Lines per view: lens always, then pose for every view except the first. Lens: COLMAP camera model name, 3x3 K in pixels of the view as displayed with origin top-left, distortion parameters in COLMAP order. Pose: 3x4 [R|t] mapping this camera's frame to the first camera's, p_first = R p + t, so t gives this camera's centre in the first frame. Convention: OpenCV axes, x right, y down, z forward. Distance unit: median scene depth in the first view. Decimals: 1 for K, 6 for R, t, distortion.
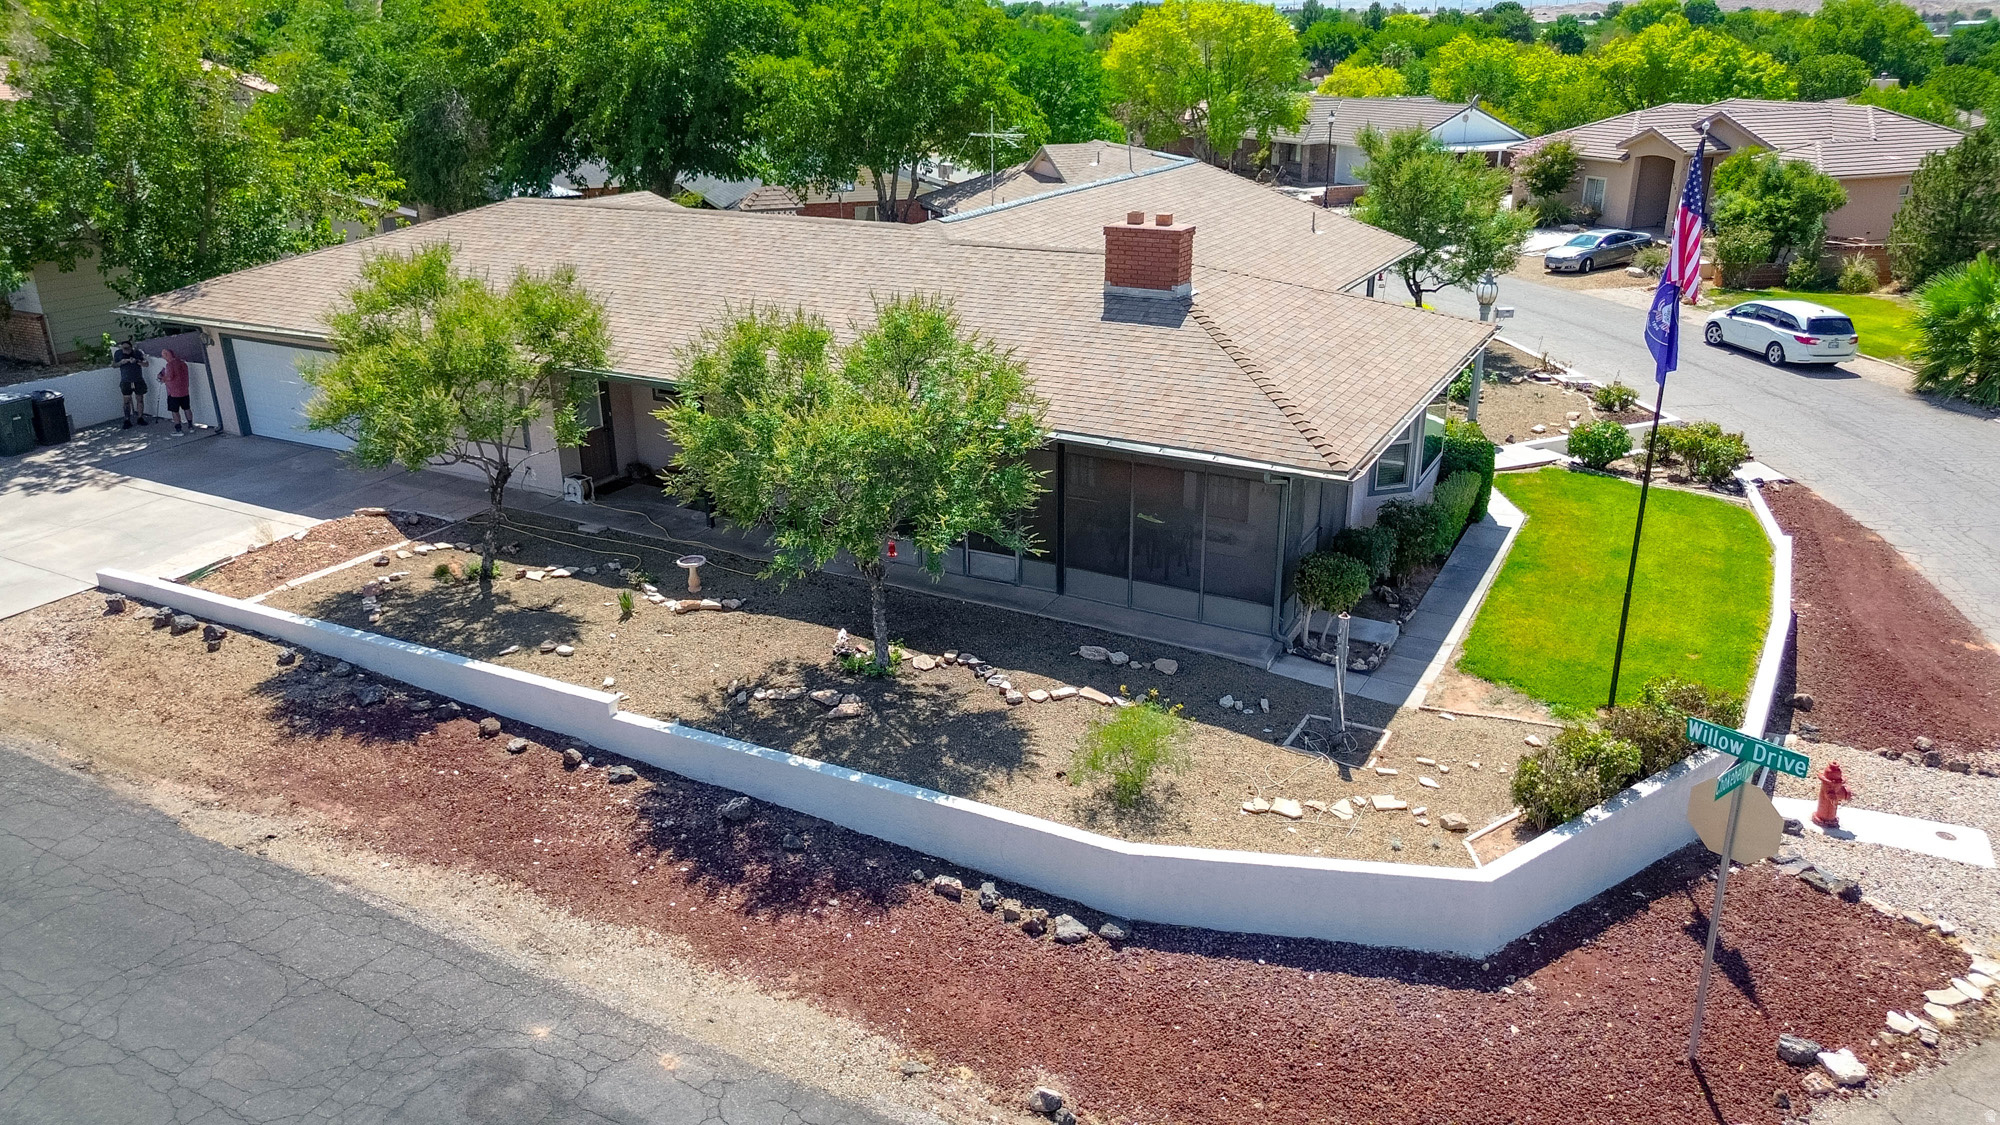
lens RADIAL K [[1414.5, 0, 1007.5], [0, 1414.5, 558.9], [0, 0, 1]] dist [0.056428, -0.050251]
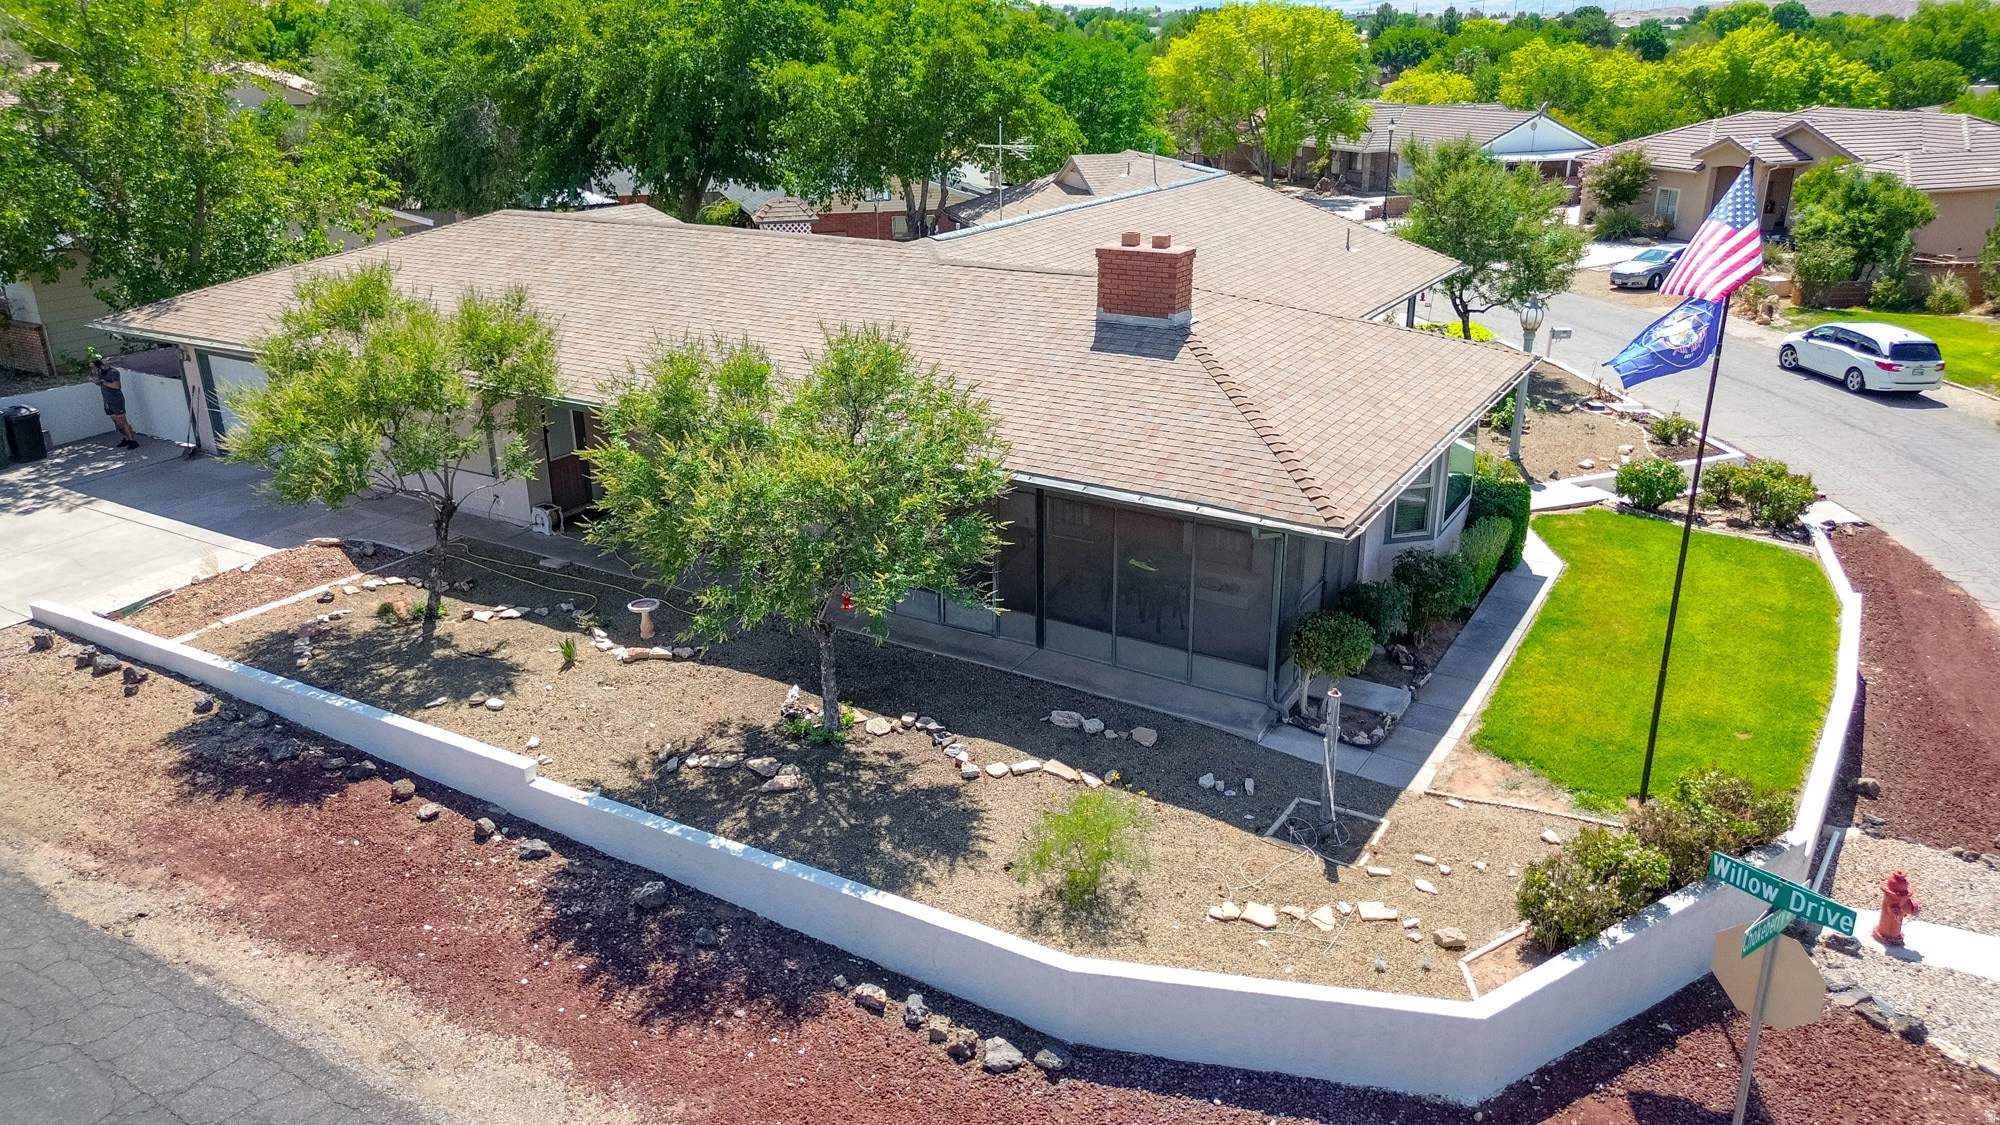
lens RADIAL K [[1414.5, 0, 1007.2], [0, 1414.5, 558.1], [0, 0, 1]] dist [0.056428, -0.050251]
pose [[0.998844, 0.016314, -0.045224, 0.061637], [-0.016493, 0.999858, -0.003571, -0.032497], [0.045160, 0.004312, 0.998970, 0.088783]]
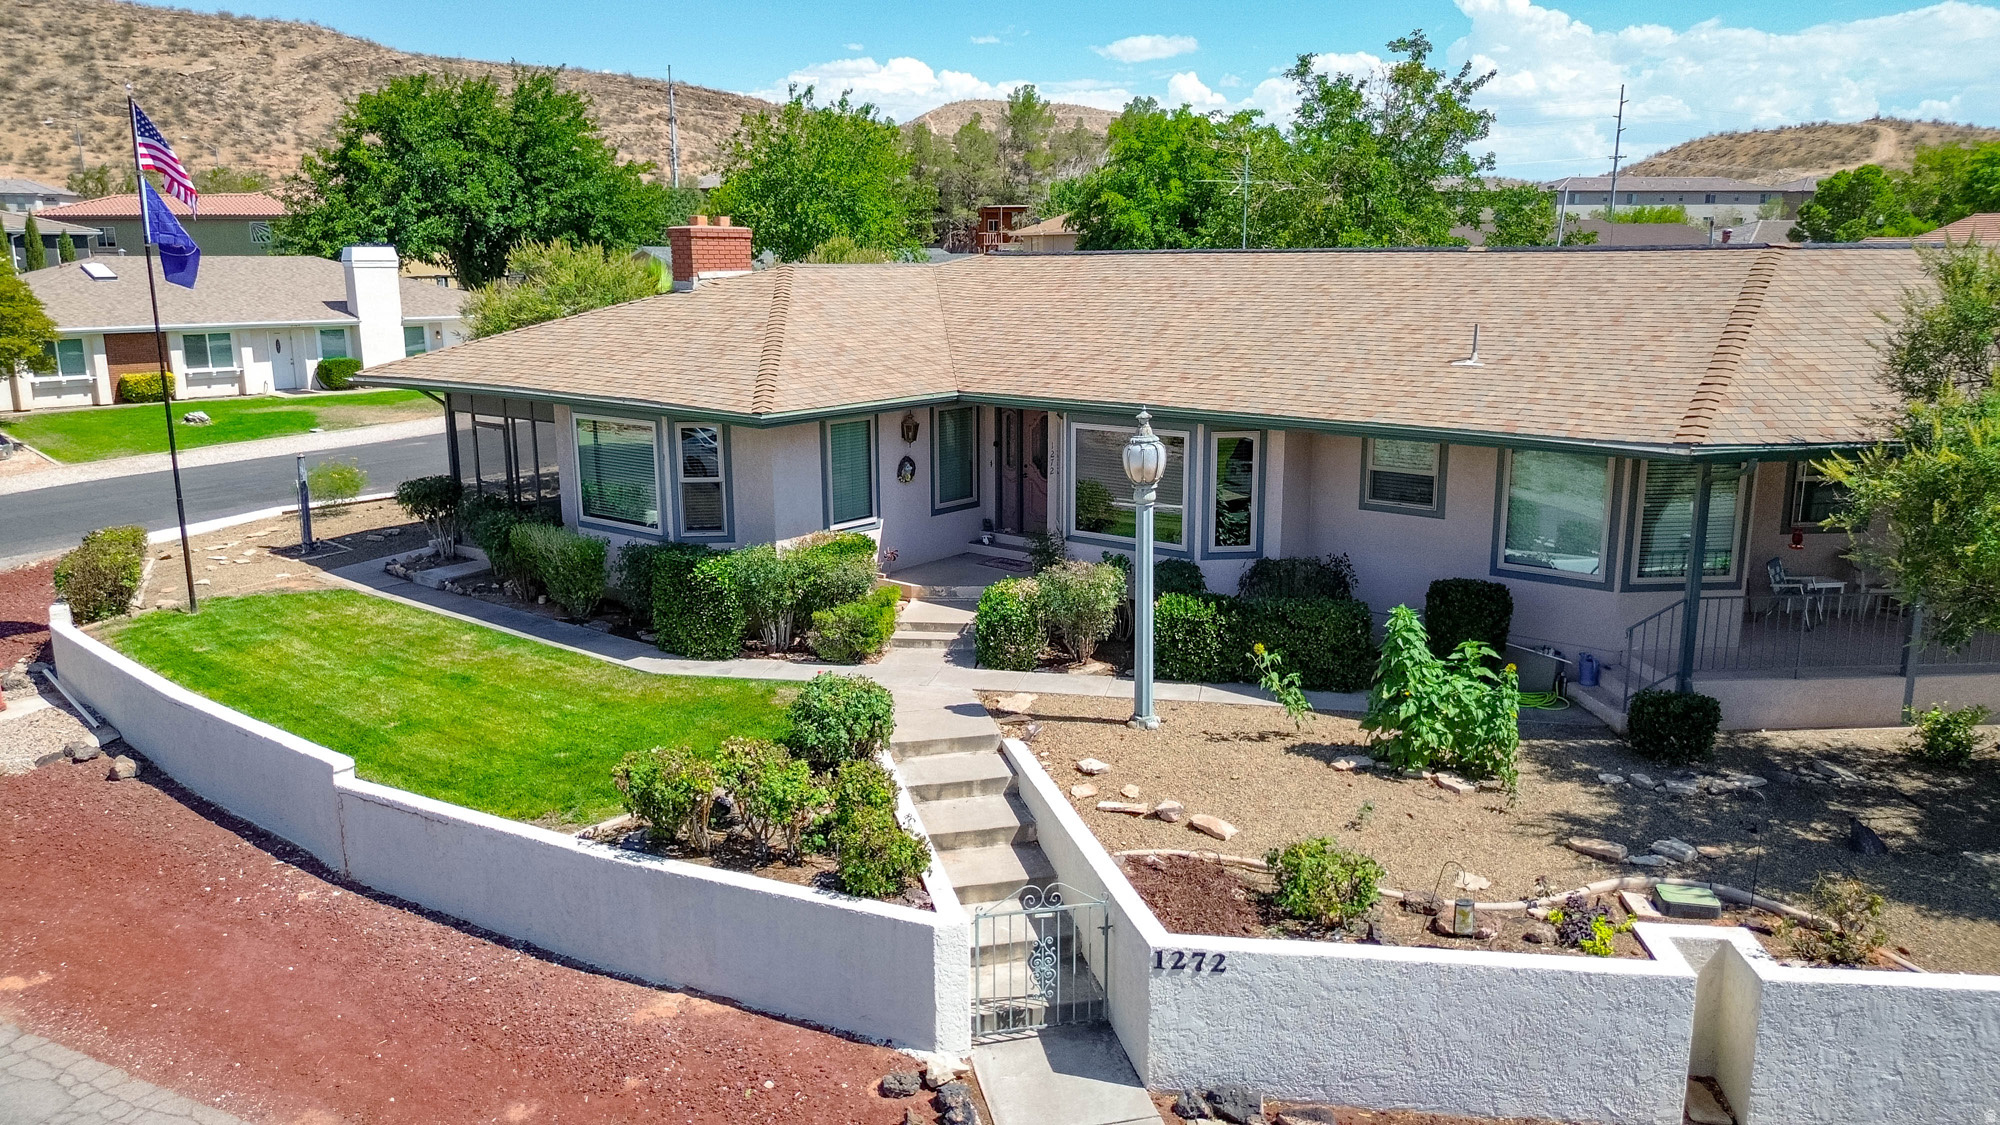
lens RADIAL K [[1414.5, 0, 1008.6], [0, 1414.5, 564.7], [0, 0, 1]] dist [0.056428, -0.050251]
pose [[-0.195799, 0.212197, -0.957411, 1.276189], [-0.344641, 0.899138, 0.269764, -0.419532], [0.918088, 0.382783, -0.102919, 1.579010]]
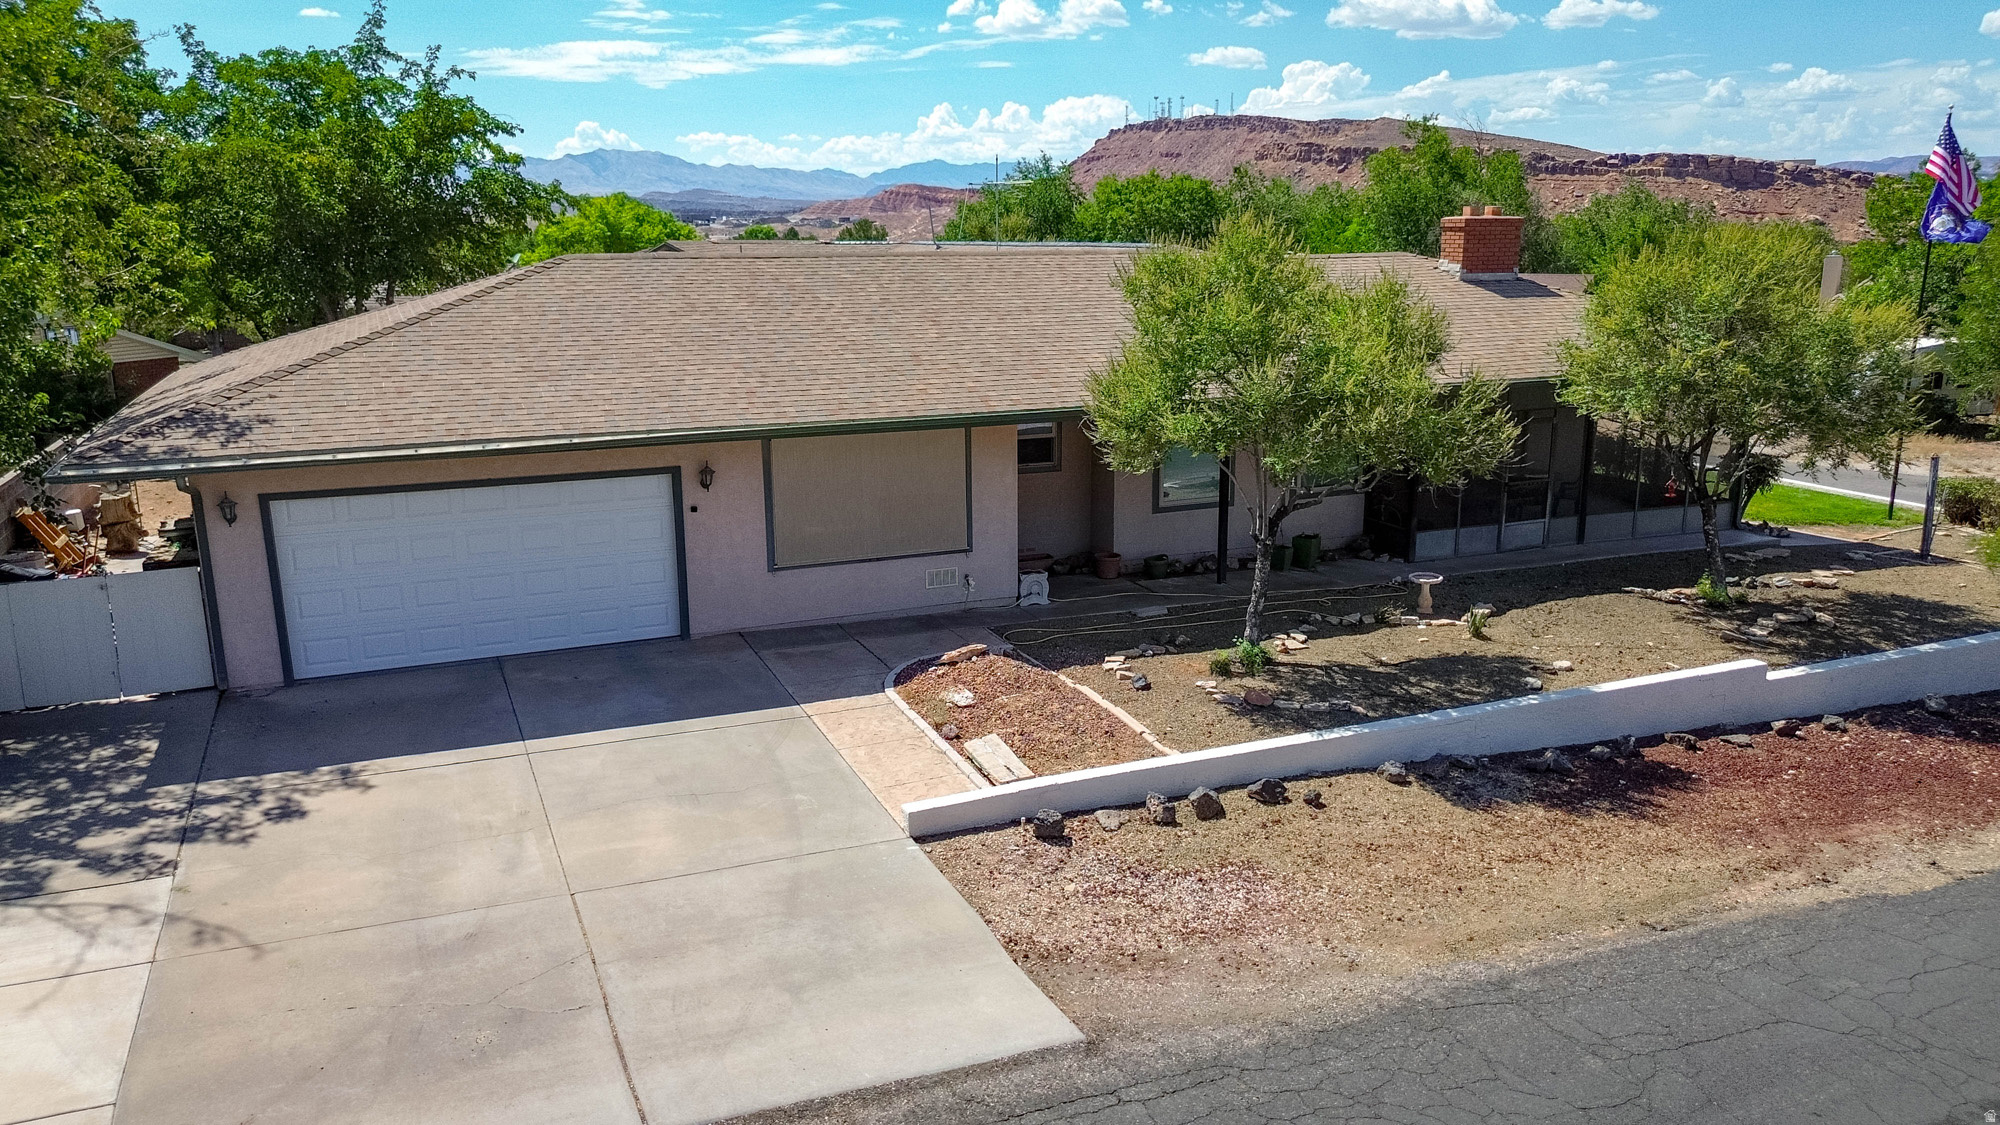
lens RADIAL K [[1414.5, 0, 990.3], [0, 1414.5, 565.3], [0, 0, 1]] dist [0.056428, -0.050251]
pose [[0.632513, -0.176268, 0.754226, -1.151001], [0.272921, 0.962028, -0.004046, -0.082881], [-0.724873, 0.208403, 0.656603, 0.672358]]
